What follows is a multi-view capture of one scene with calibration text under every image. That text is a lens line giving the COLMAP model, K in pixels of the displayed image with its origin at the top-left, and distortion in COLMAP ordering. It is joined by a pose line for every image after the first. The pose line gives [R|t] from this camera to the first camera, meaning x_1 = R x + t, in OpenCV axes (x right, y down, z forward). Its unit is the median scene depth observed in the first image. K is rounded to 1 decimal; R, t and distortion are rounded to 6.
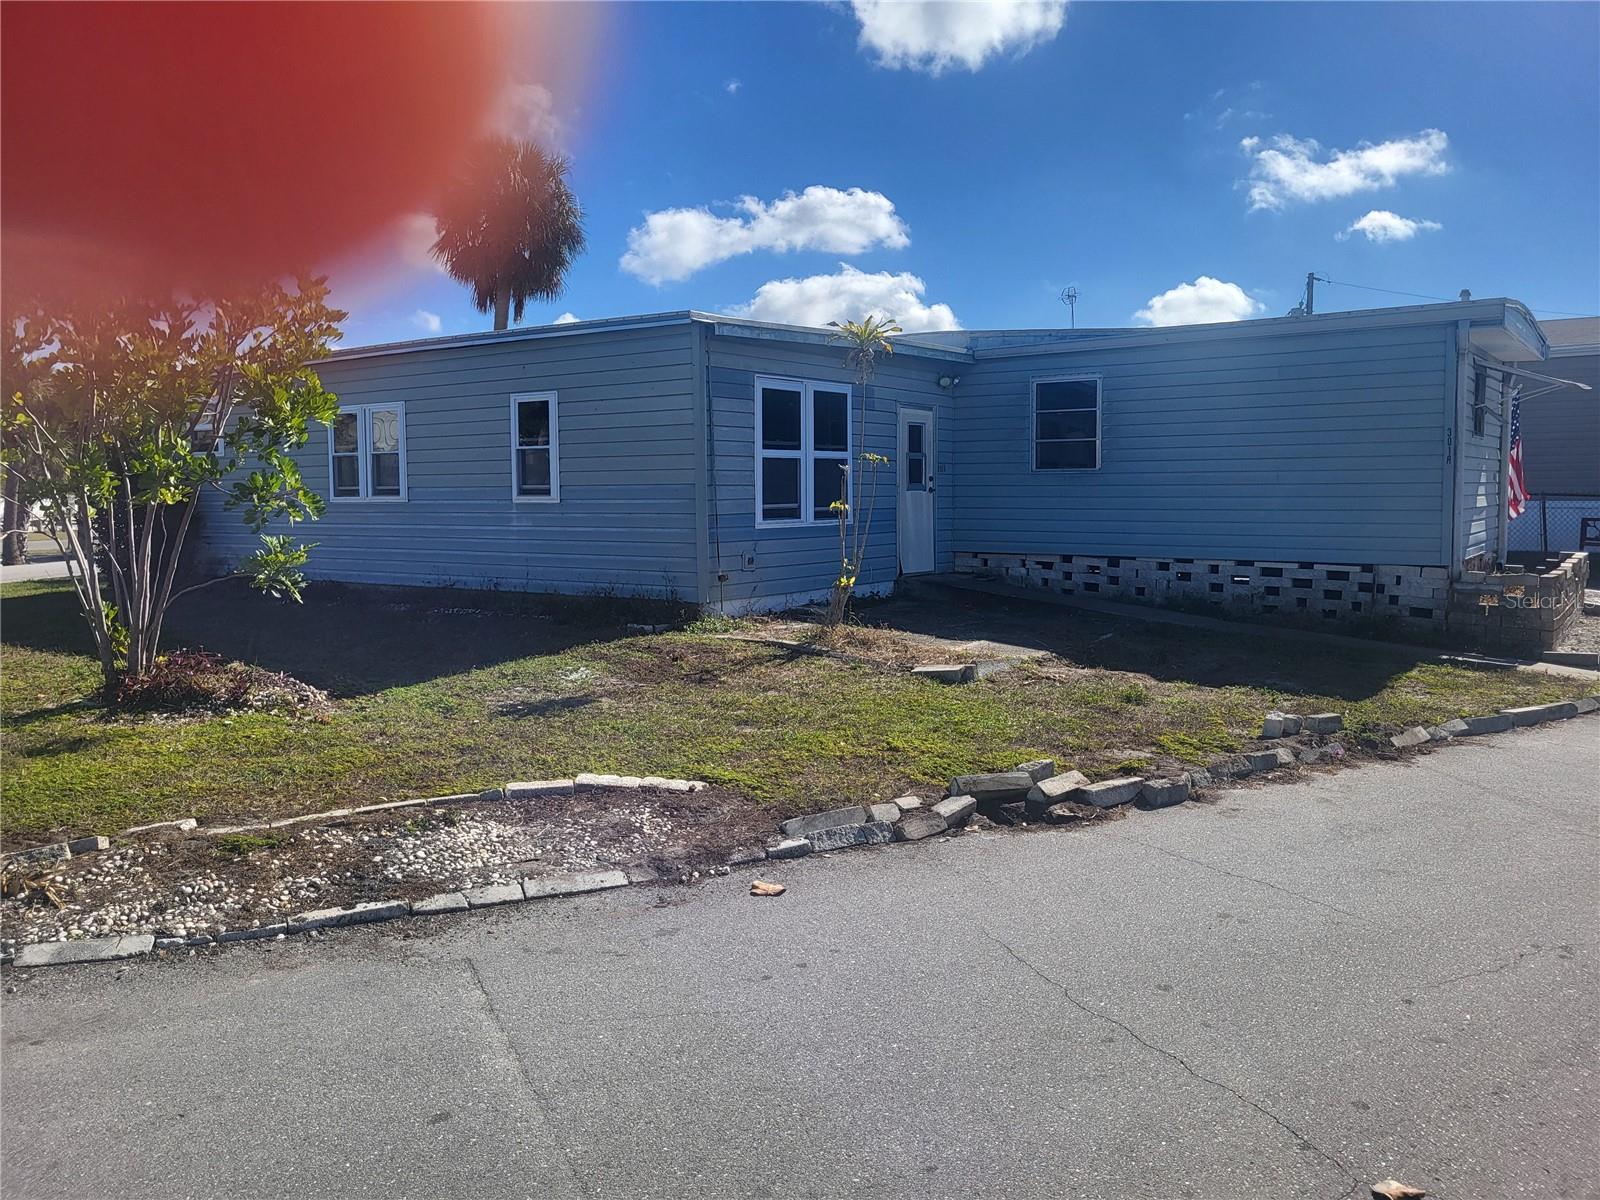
lens RADIAL K [[1214.4, 0, 769.4], [0, 1214.4, 538.4], [0, 0, 1]] dist [0.047236, -0.040458]
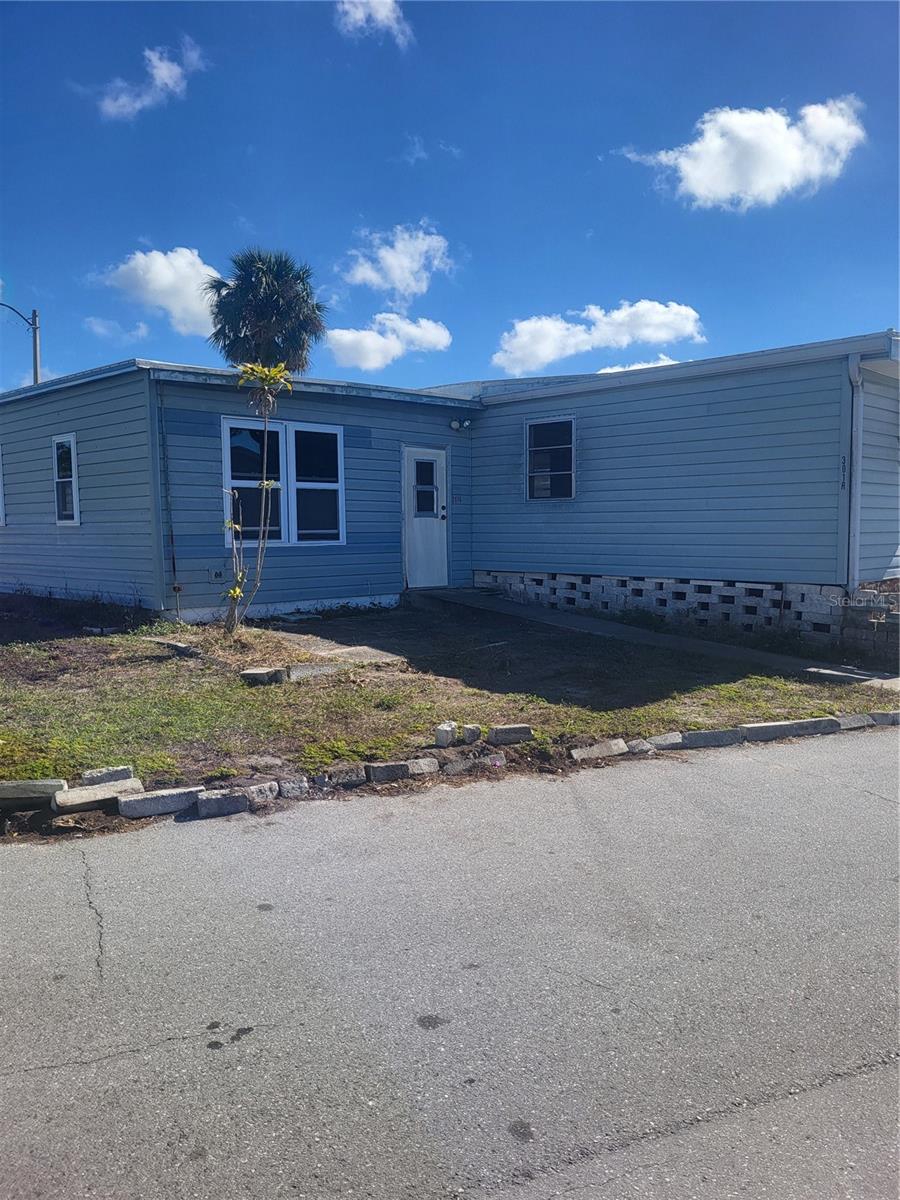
lens RADIAL K [[910.8, 0, 460.7], [0, 910.8, 578.0], [0, 0, 1]] dist [0.047236, -0.040458]
pose [[0.989747, 0.008199, -0.142595, 0.320666], [-0.005921, 0.999848, 0.016391, 0.005210], [0.142708, -0.015378, 0.989645, 0.148644]]
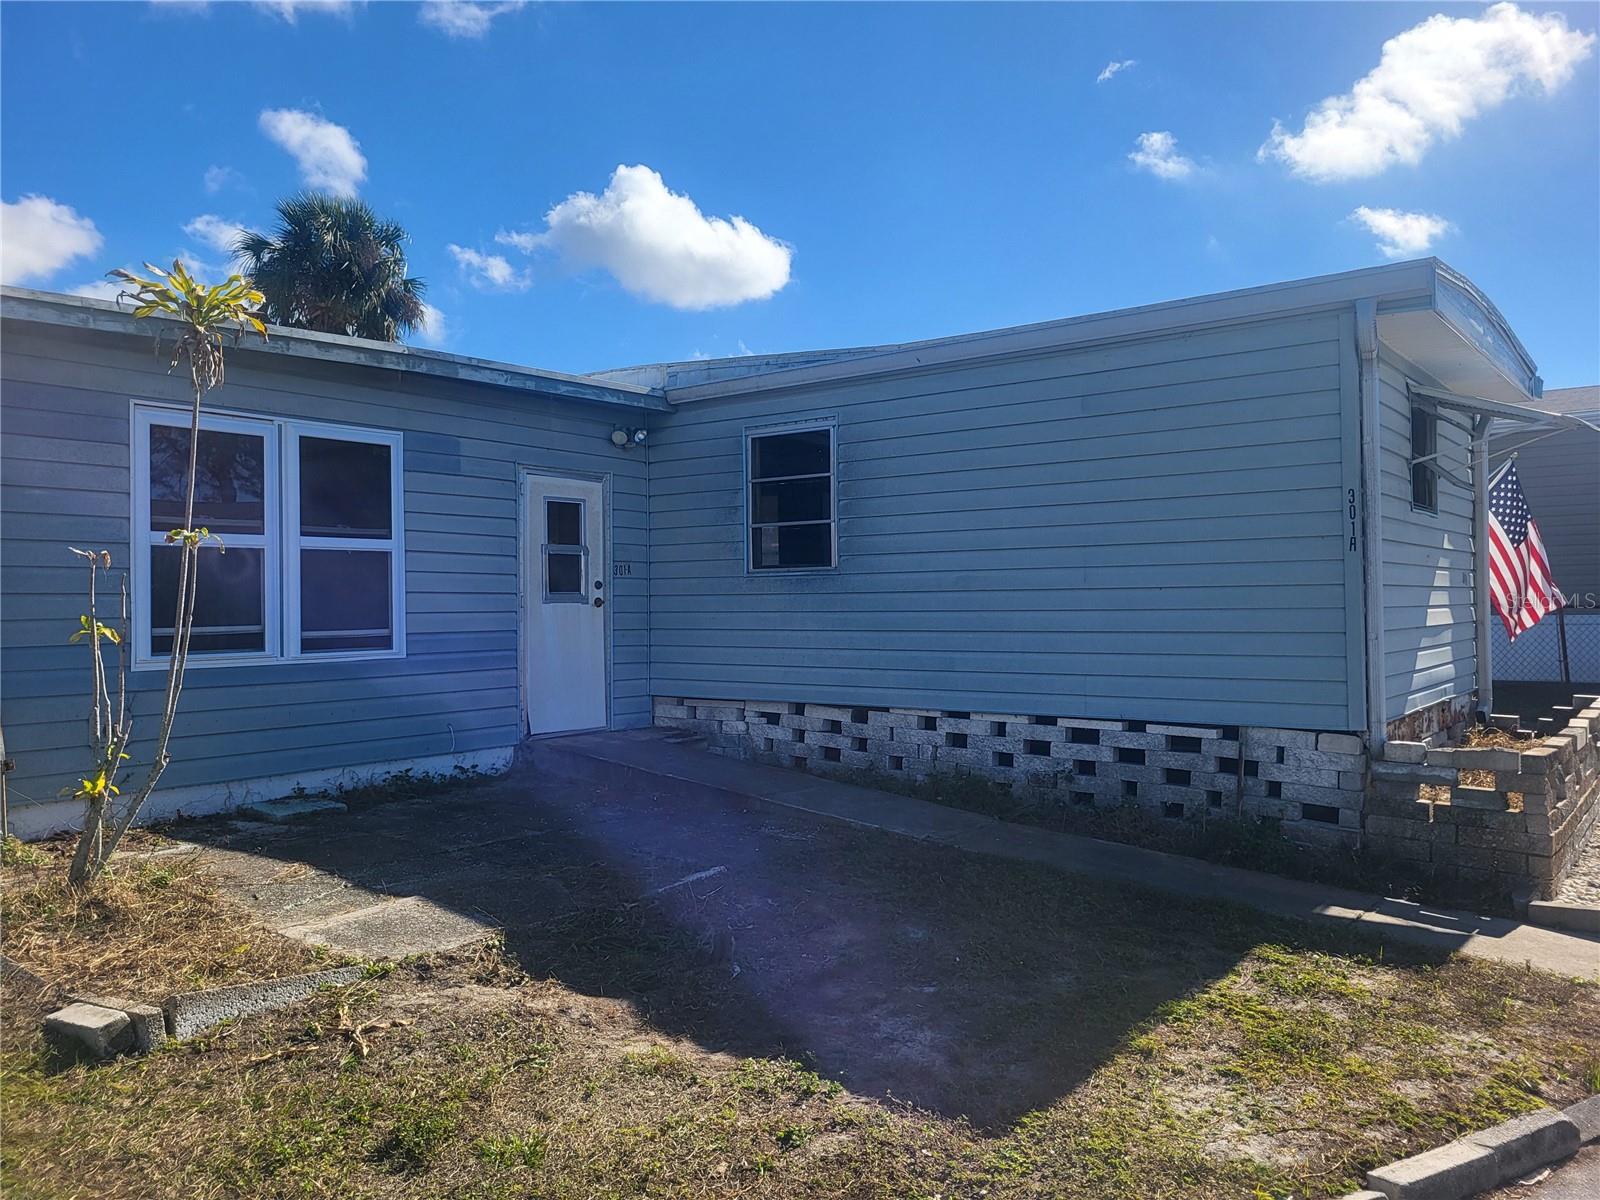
lens RADIAL K [[1214.4, 0, 792.6], [0, 1214.4, 560.4], [0, 0, 1]] dist [0.047236, -0.040458]
pose [[0.999885, -0.005993, -0.013956, 0.286066], [0.004892, 0.996967, -0.077669, -0.012866], [0.014379, 0.077592, 0.996882, 0.408190]]
